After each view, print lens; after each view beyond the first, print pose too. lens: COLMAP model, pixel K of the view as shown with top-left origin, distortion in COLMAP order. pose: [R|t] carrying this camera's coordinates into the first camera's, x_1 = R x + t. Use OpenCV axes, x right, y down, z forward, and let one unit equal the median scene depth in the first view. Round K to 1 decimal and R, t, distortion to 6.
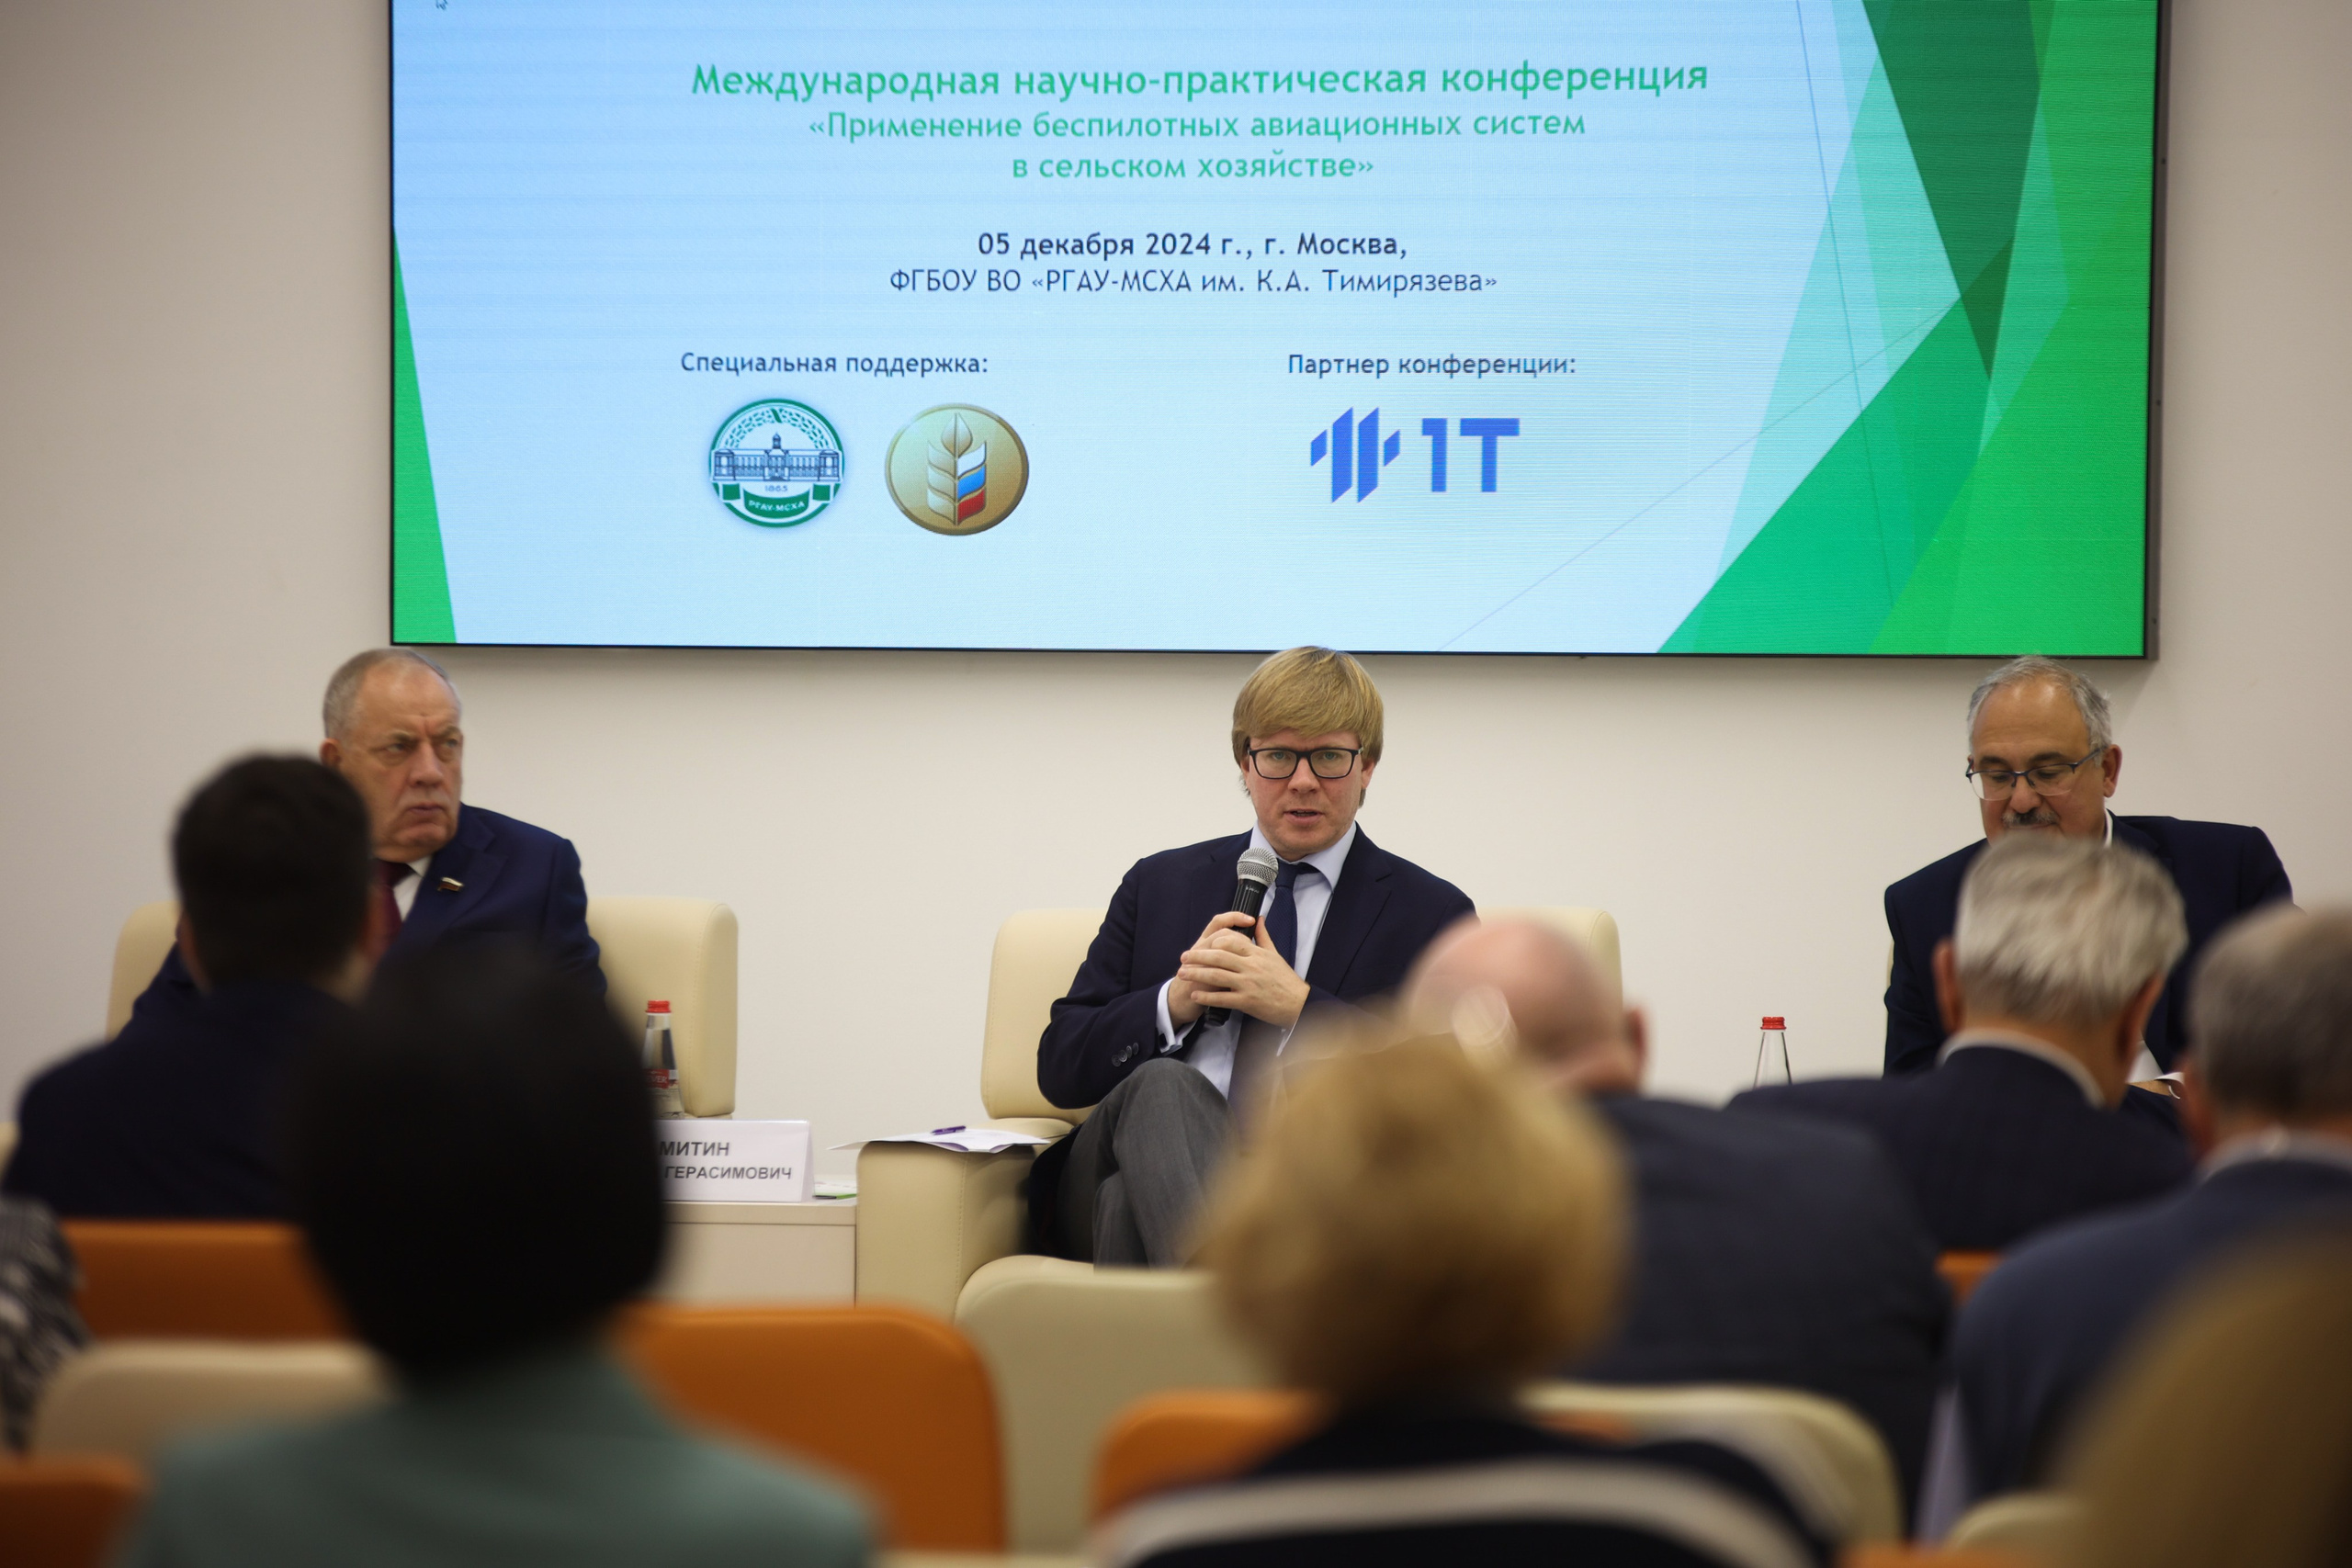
lens RADIAL K [[11100.8, 0, 1176.0], [0, 11100.8, 784.0], [0, 0, 1]] dist [1.604891, -13.186115]
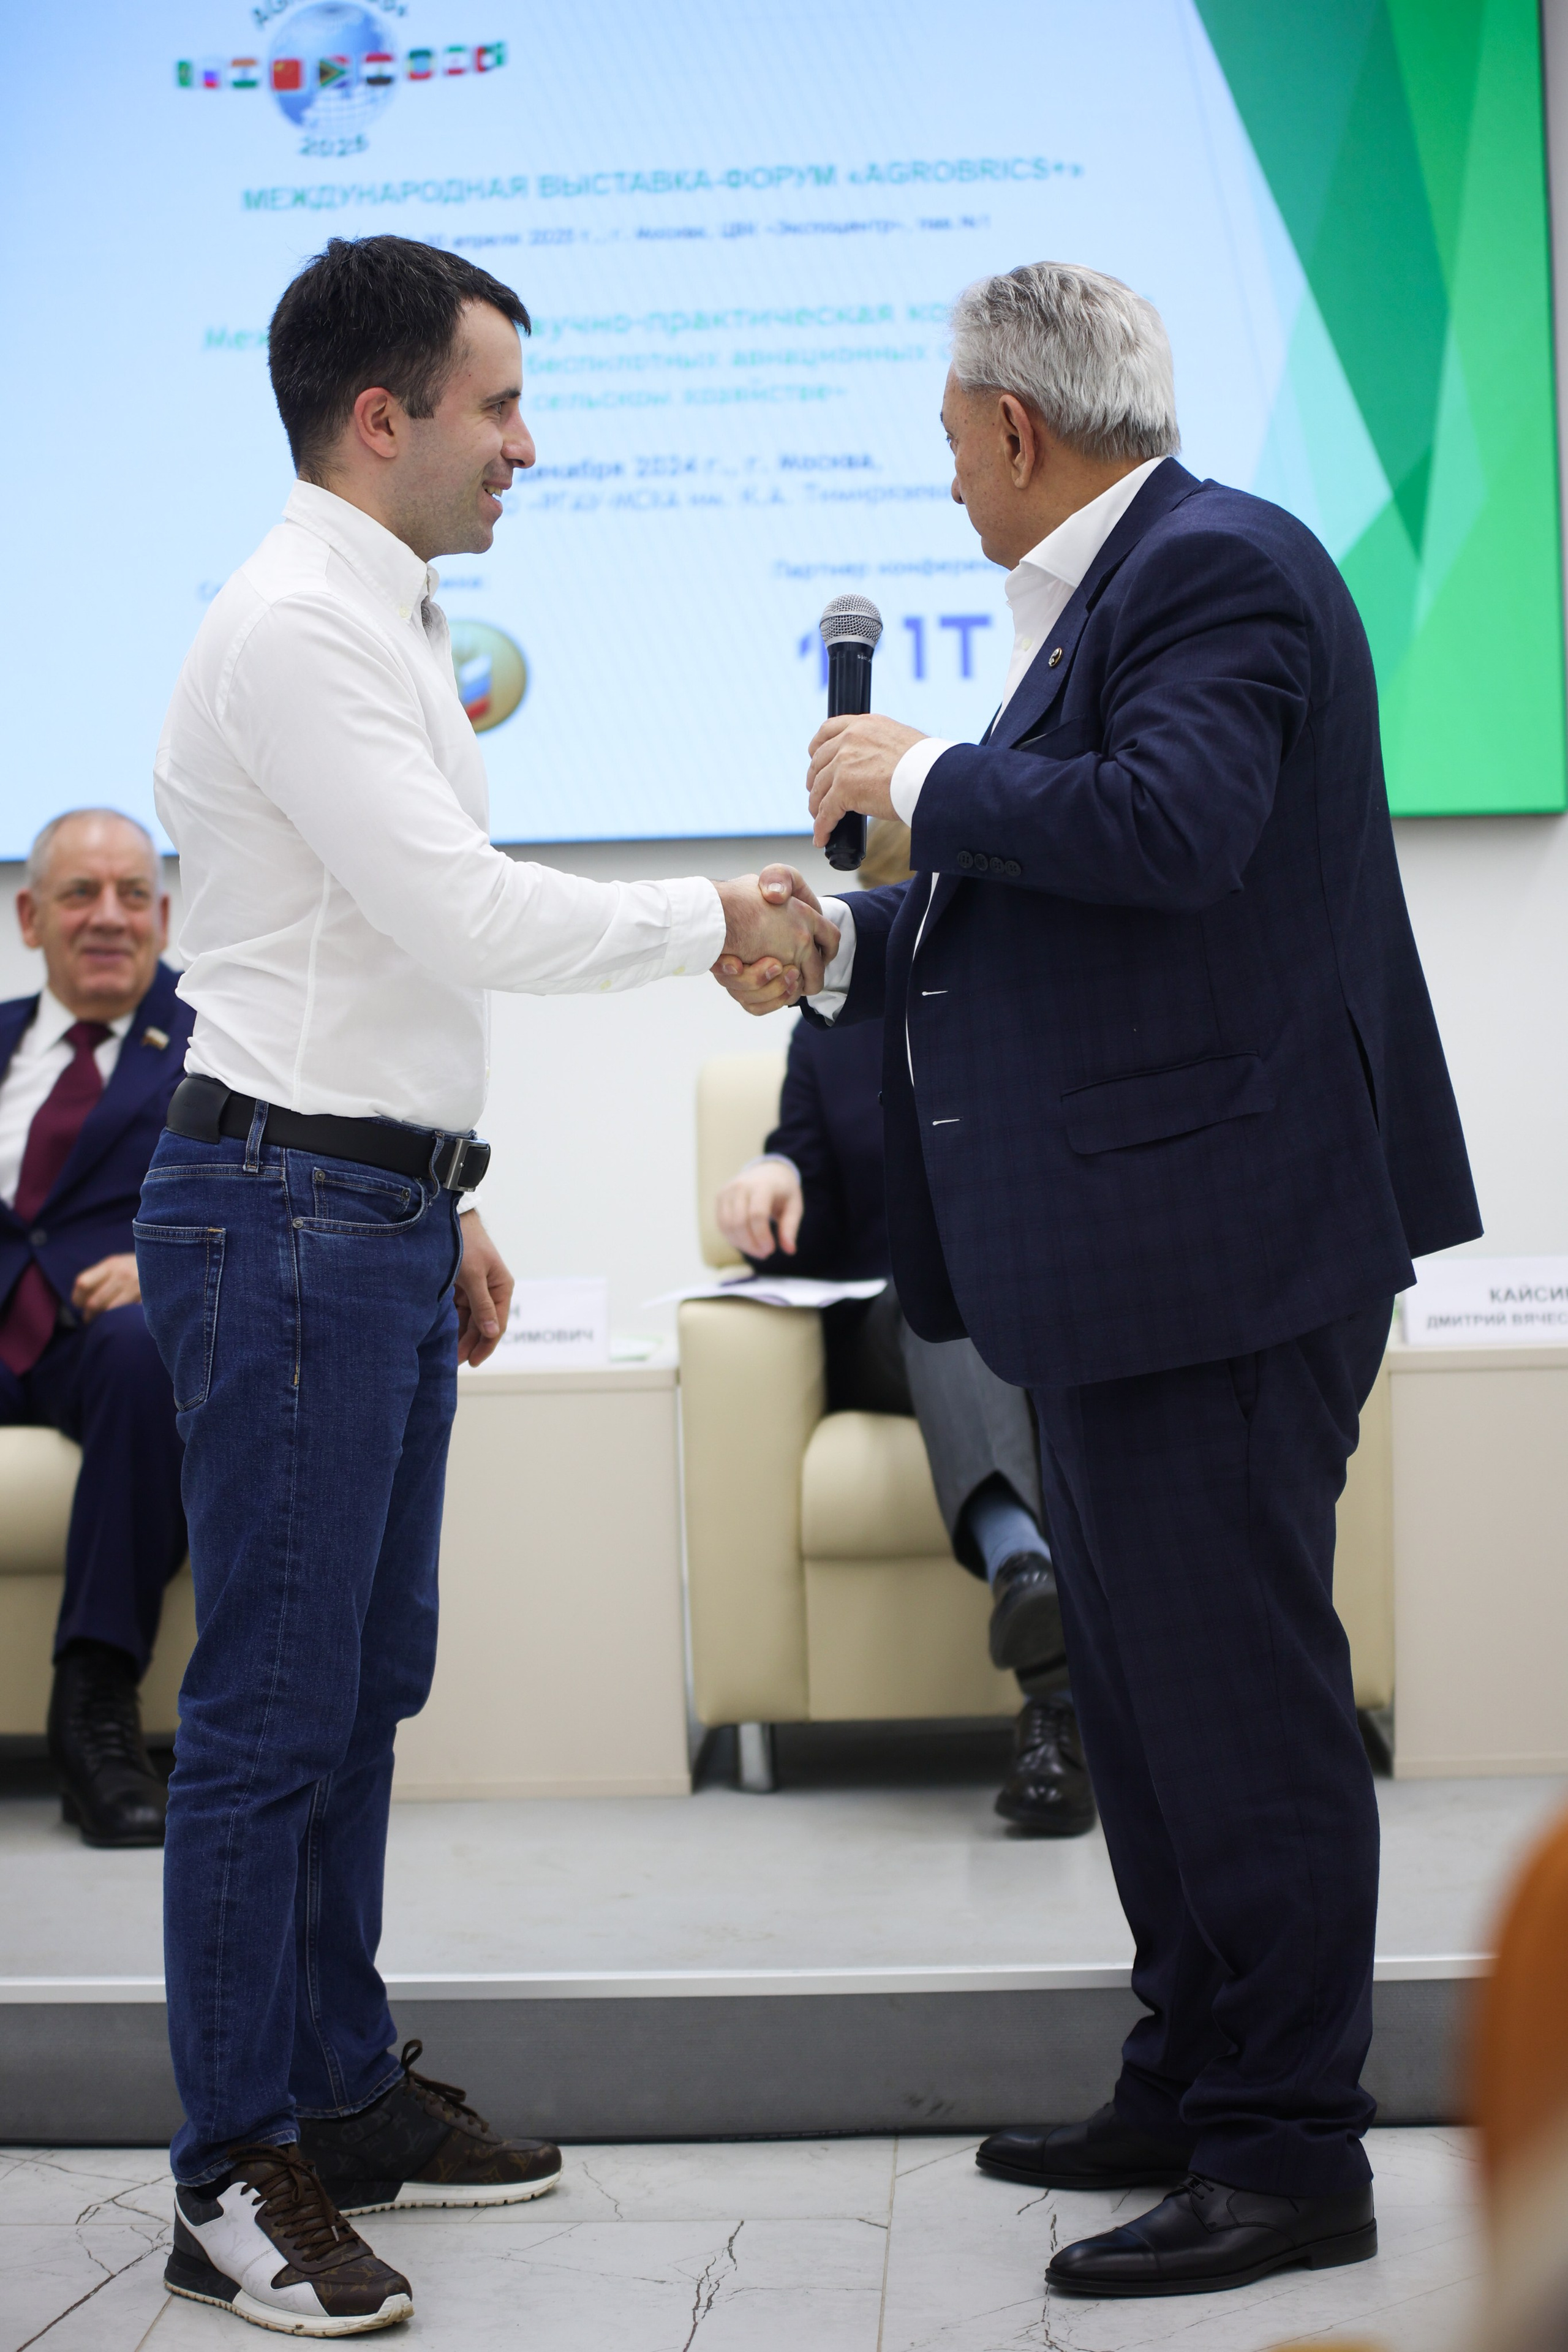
lens RADIAL K [[4829.7, 0, 784.0], [0, 4829.7, 1176.0], [0, 0, 1]] dist [-0.166222, -0.454889]
pose [[0.978335, -0.039248, 0.203272, -0.087946], [0.036196, 0.999169, 0.018714, 0.013112], [-0.203838, -0.010951, 0.978943, 0.533814]]
